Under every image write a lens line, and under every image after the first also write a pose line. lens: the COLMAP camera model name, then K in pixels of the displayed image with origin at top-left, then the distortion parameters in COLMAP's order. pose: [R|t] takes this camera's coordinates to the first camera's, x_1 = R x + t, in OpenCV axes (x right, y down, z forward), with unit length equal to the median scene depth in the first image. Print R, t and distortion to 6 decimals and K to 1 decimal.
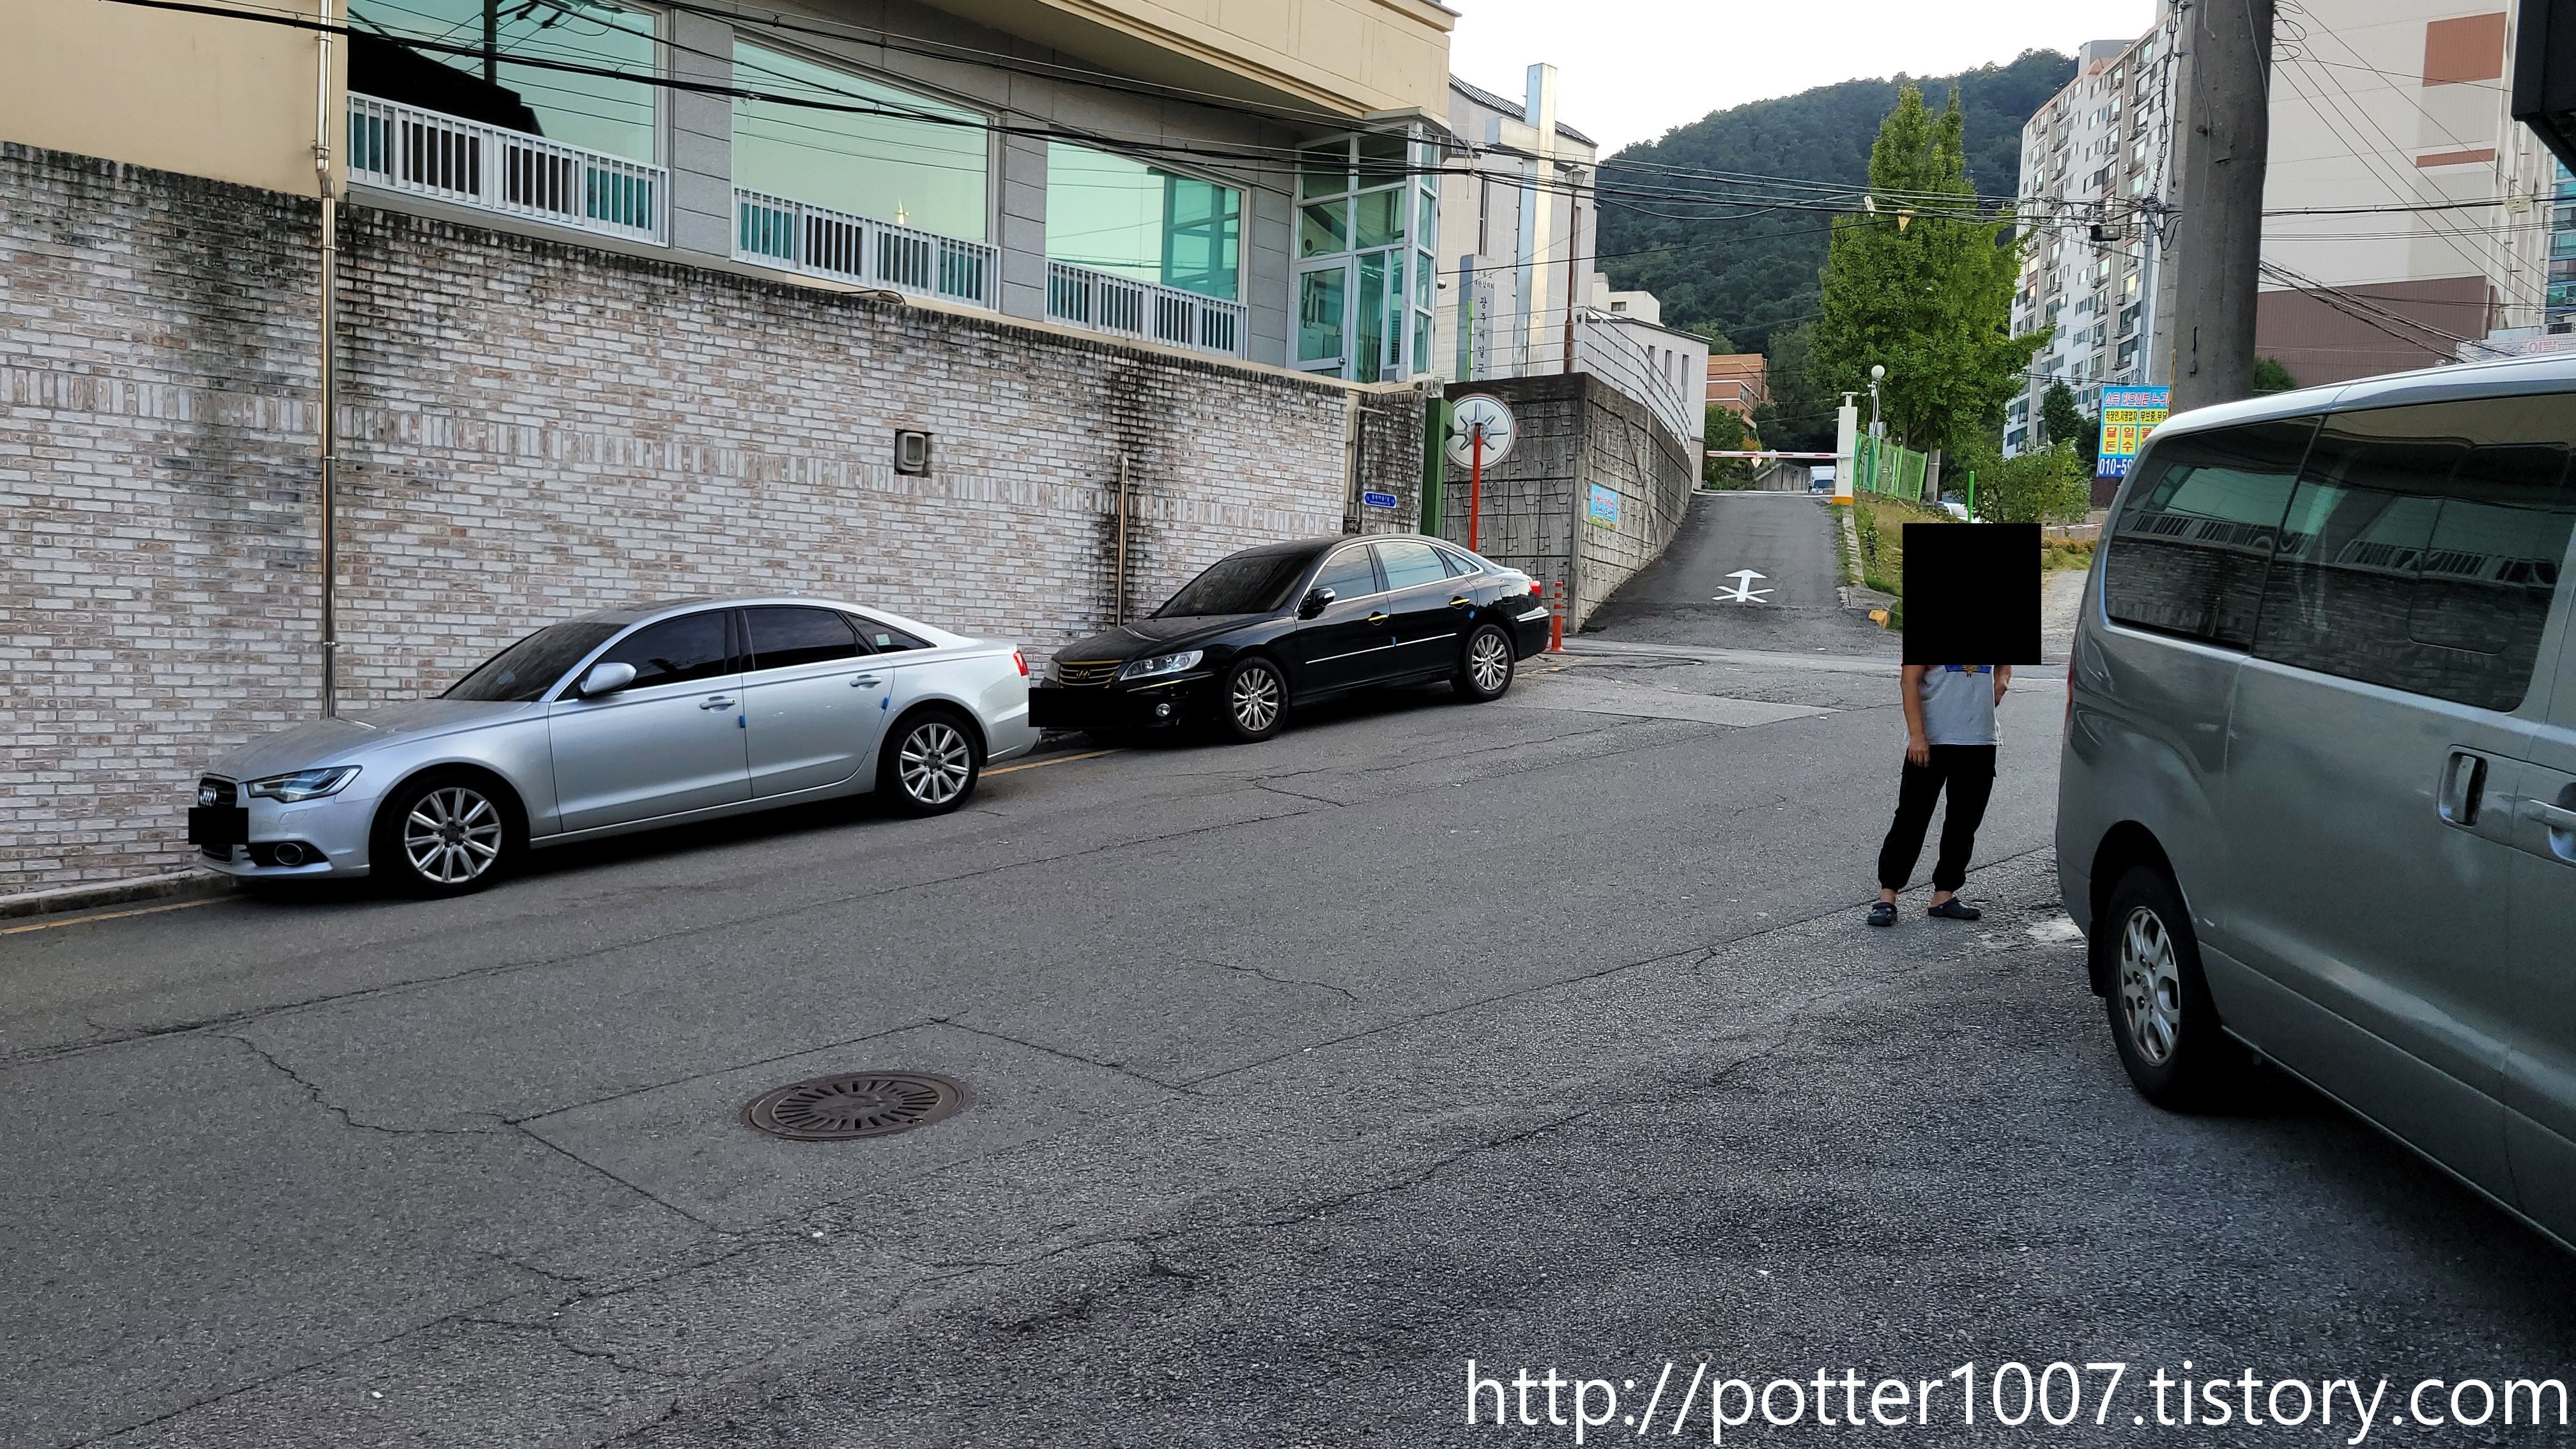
lens RADIAL K [[1963.0, 0, 1245.5], [0, 1963.0, 764.6], [0, 0, 1]] dist [0.037013, -0.000080]
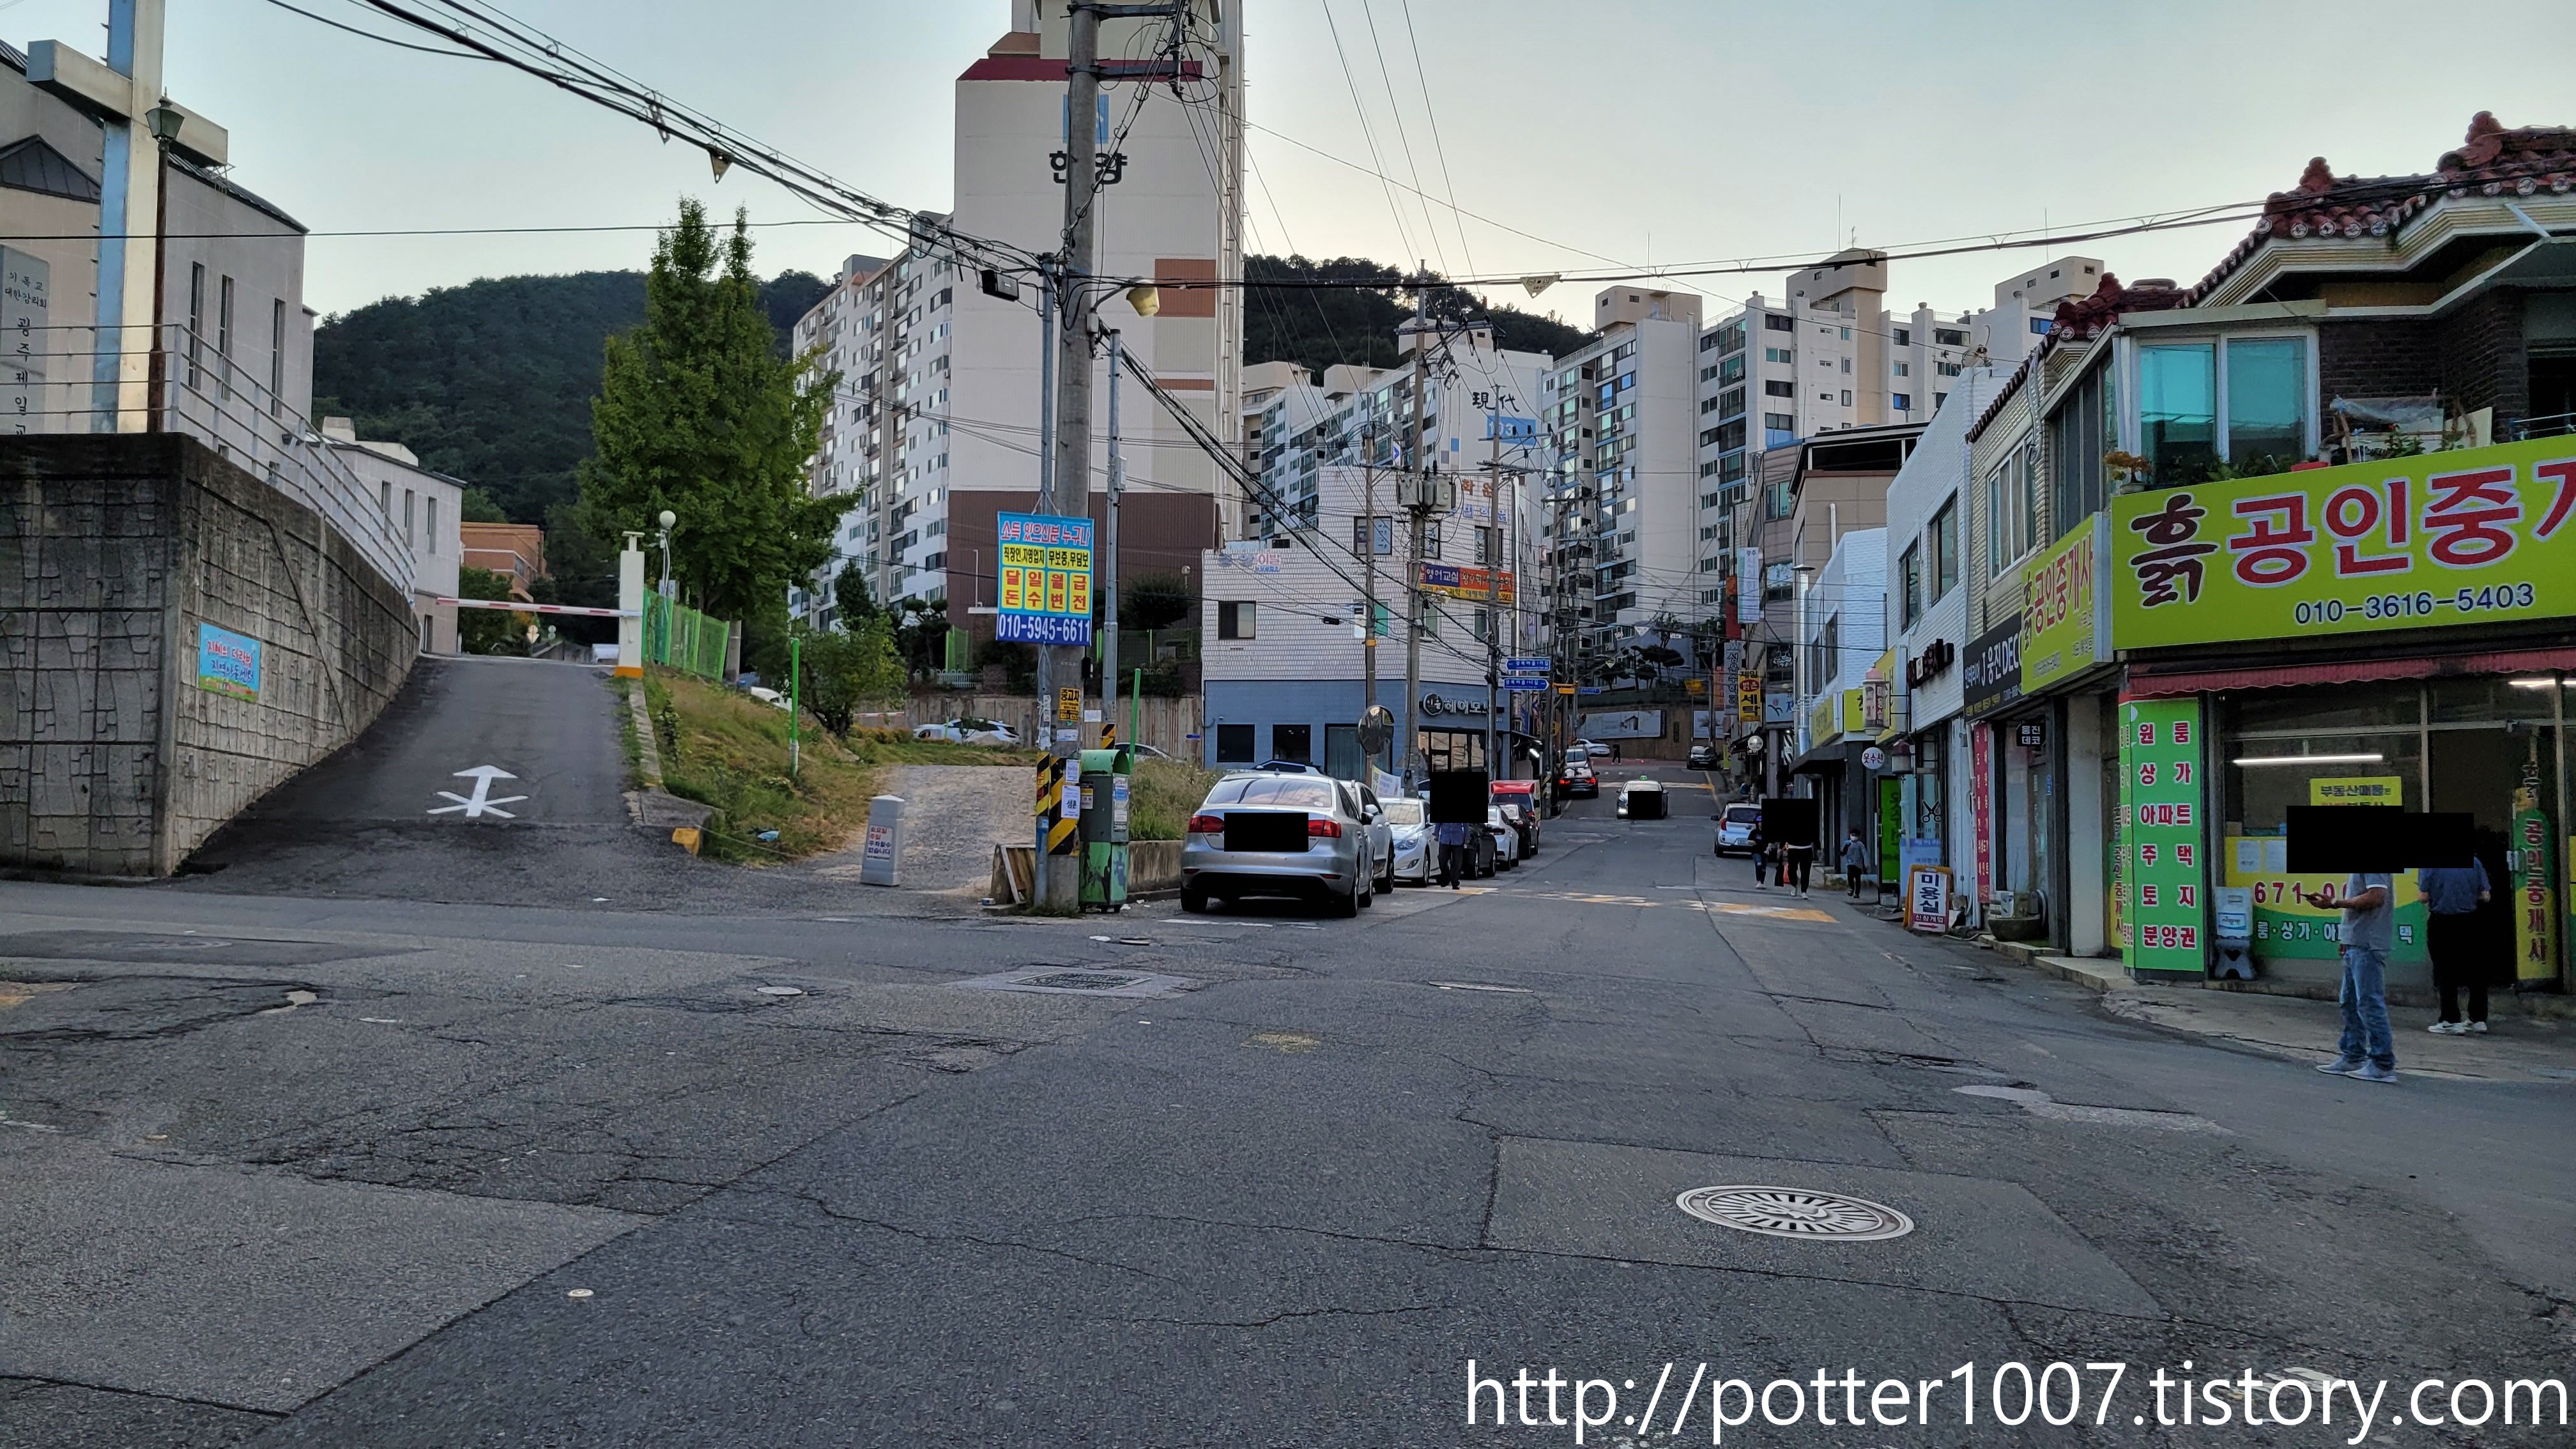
lens RADIAL K [[1963.0, 0, 1245.5], [0, 1963.0, 764.6], [0, 0, 1]] dist [0.037013, -0.000080]
pose [[0.827783, 0.003897, 0.561034, 0.063939], [0.048011, 0.995816, -0.077755, -0.024234], [-0.558990, 0.091300, 0.824133, 0.211137]]
